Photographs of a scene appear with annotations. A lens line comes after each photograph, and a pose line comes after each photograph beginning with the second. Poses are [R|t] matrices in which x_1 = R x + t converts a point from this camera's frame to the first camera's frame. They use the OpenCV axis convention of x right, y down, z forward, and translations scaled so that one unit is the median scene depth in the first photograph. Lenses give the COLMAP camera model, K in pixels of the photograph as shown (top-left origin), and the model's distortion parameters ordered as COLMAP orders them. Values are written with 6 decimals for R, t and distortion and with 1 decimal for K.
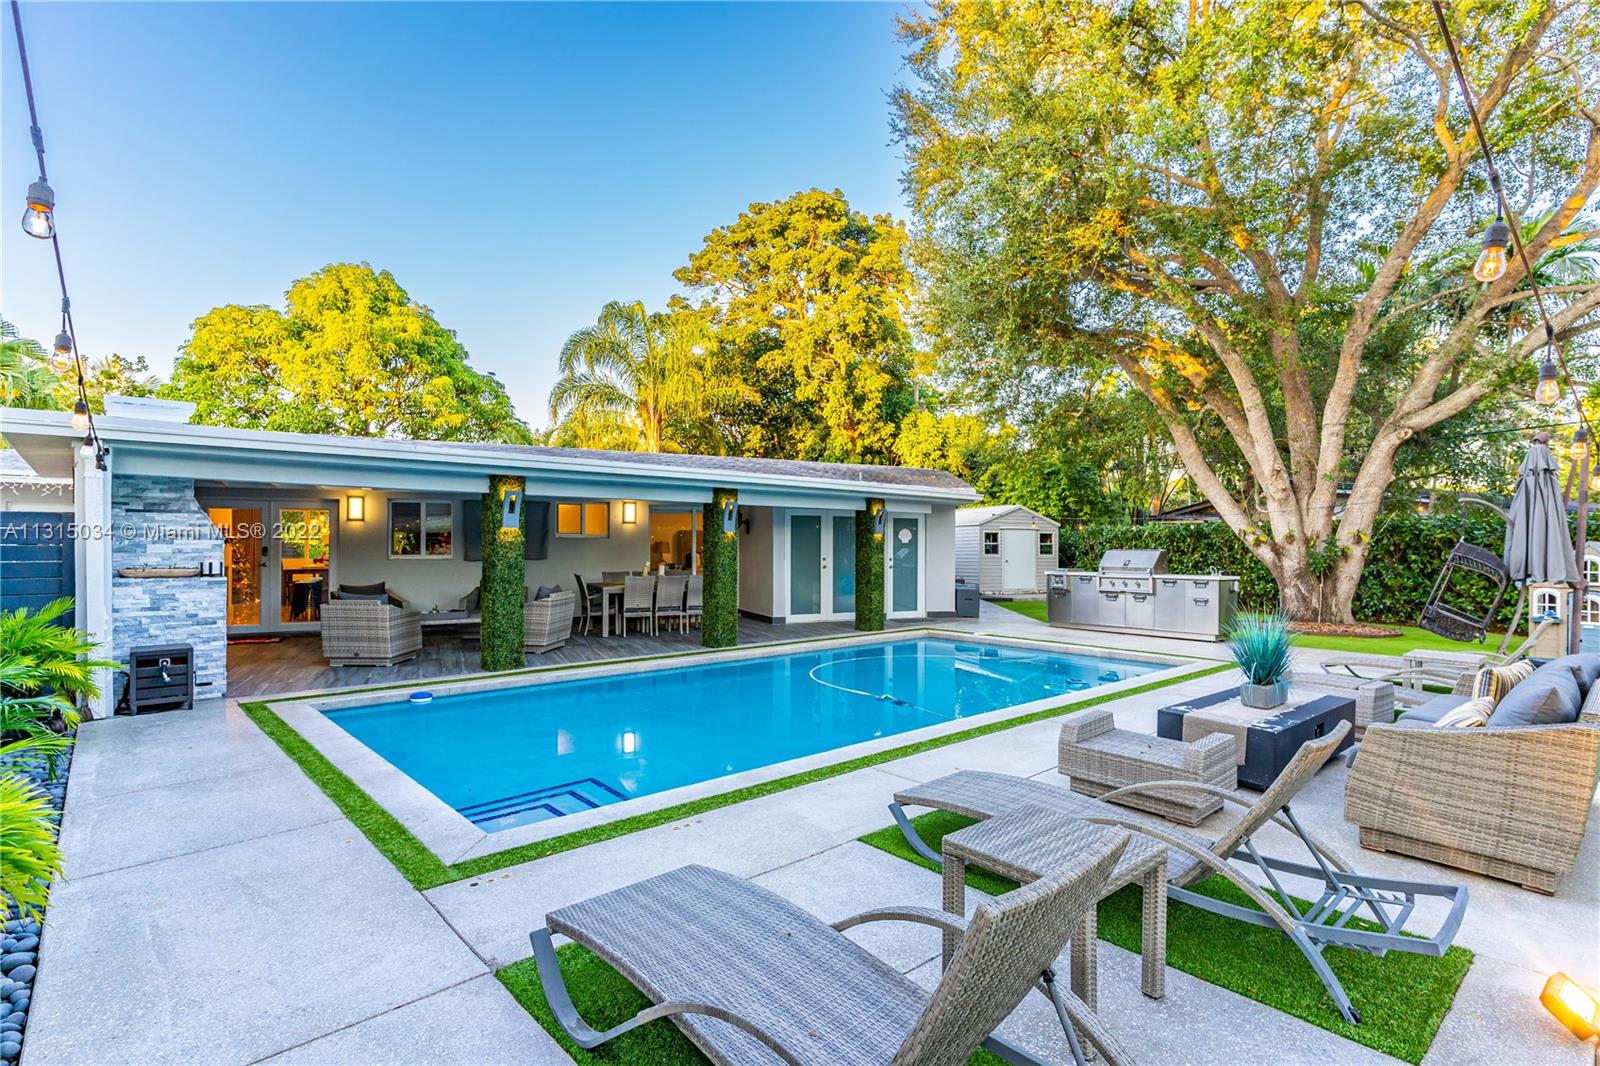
lens RADIAL K [[764.4, 0, 802.9], [0, 764.4, 537.4], [0, 0, 1]] dist [0.010019, -0.002712]
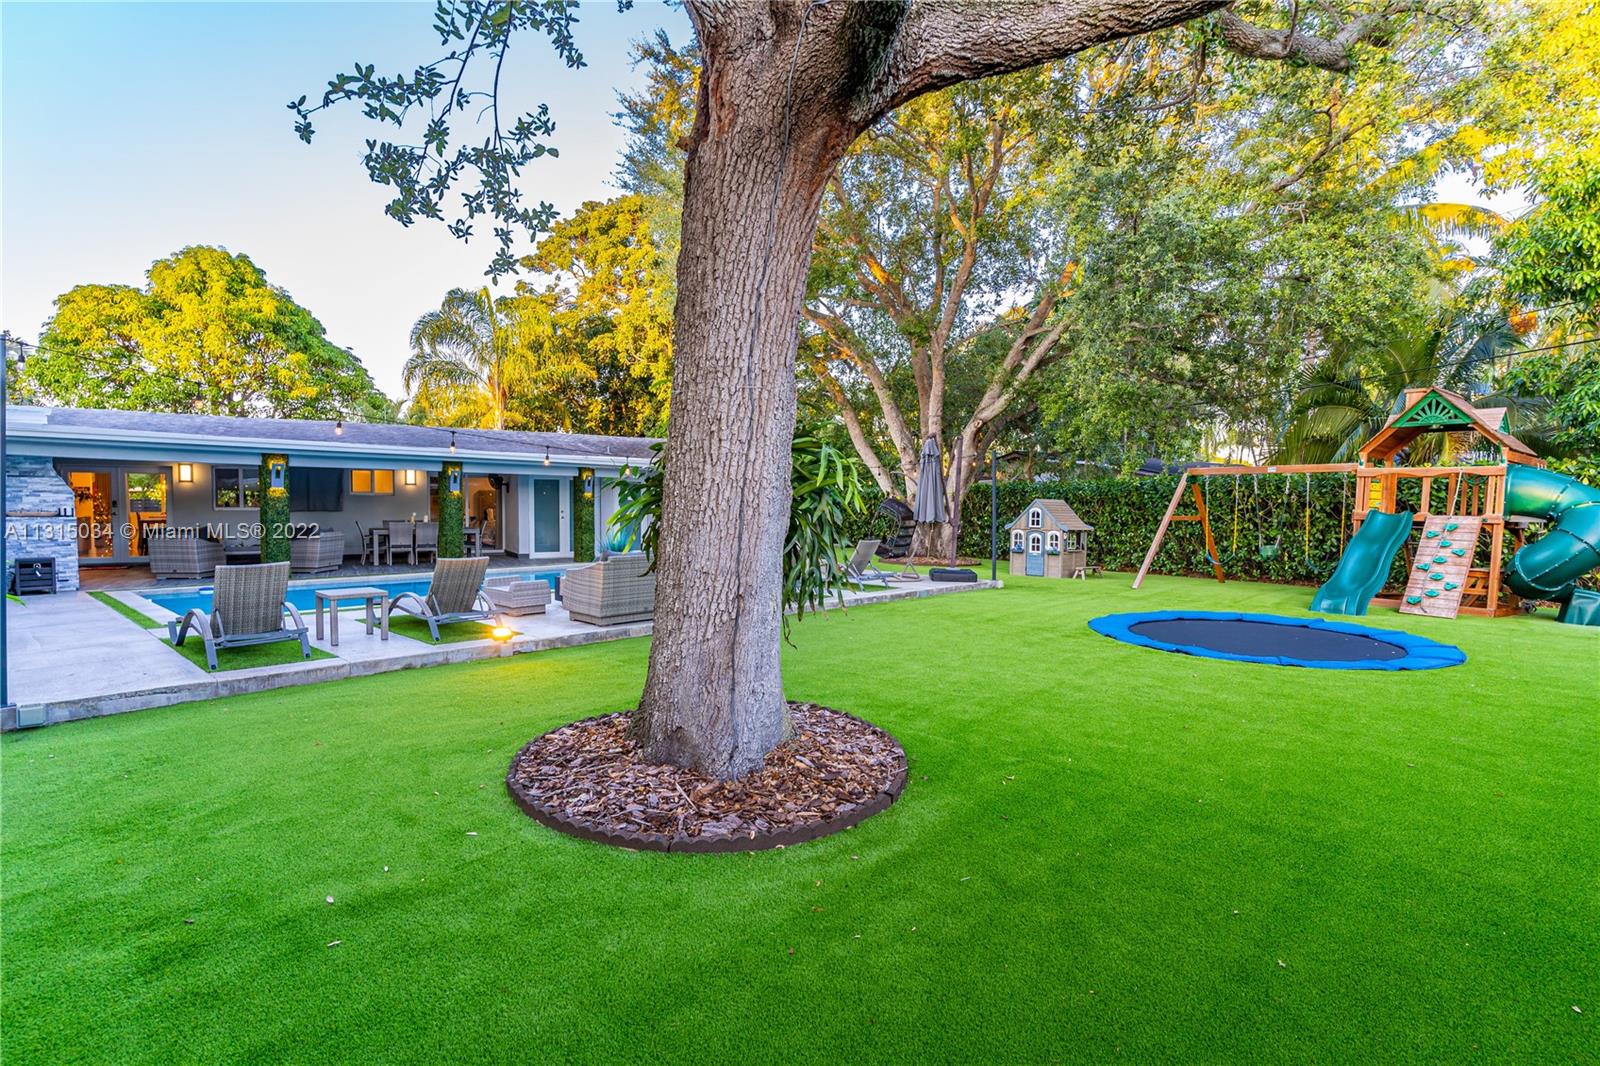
lens RADIAL K [[764.4, 0, 797.1], [0, 764.4, 536.0], [0, 0, 1]] dist [0.010019, -0.002712]
pose [[0.996452, -0.001585, 0.084149, 0.173025], [-0.002514, 0.998816, 0.048582, 0.002184], [-0.084126, -0.048621, 0.995268, -0.205508]]
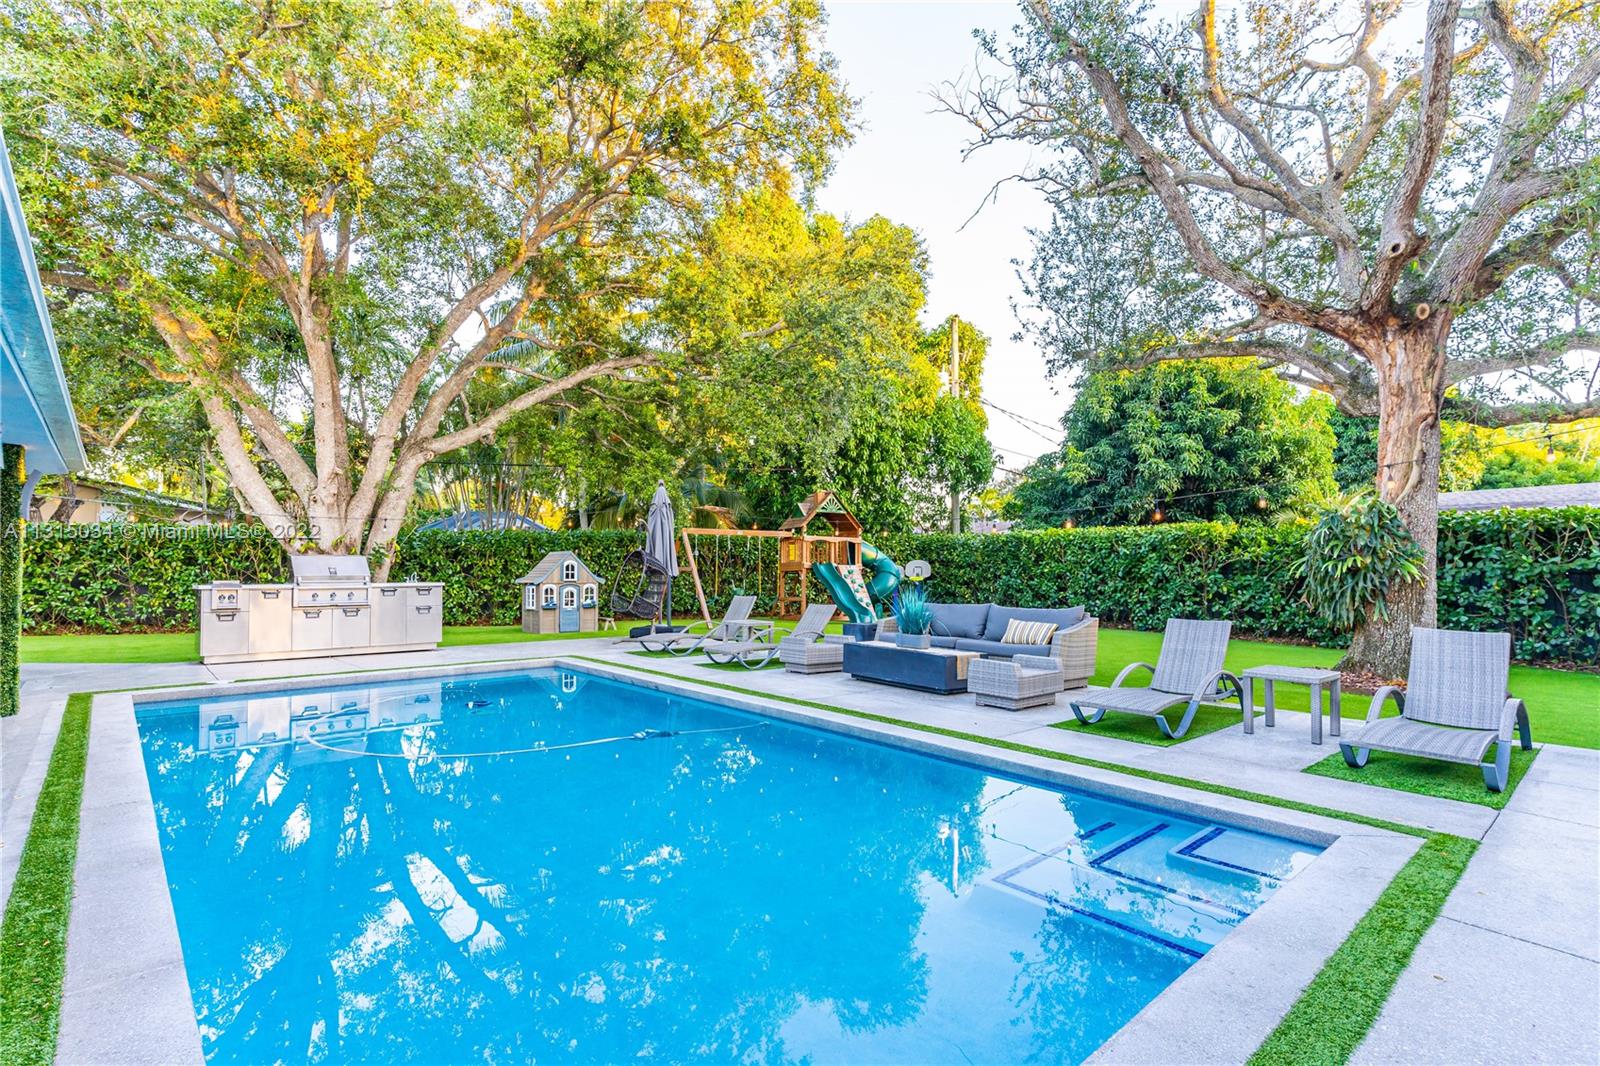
lens RADIAL K [[764.4, 0, 800.4], [0, 764.4, 539.2], [0, 0, 1]] dist [0.010019, -0.002712]
pose [[0.012179, 0.029143, 0.999501, -0.190353], [-0.015213, 0.999465, -0.028956, 0.007378], [-0.999810, -0.014853, 0.012616, 0.228417]]
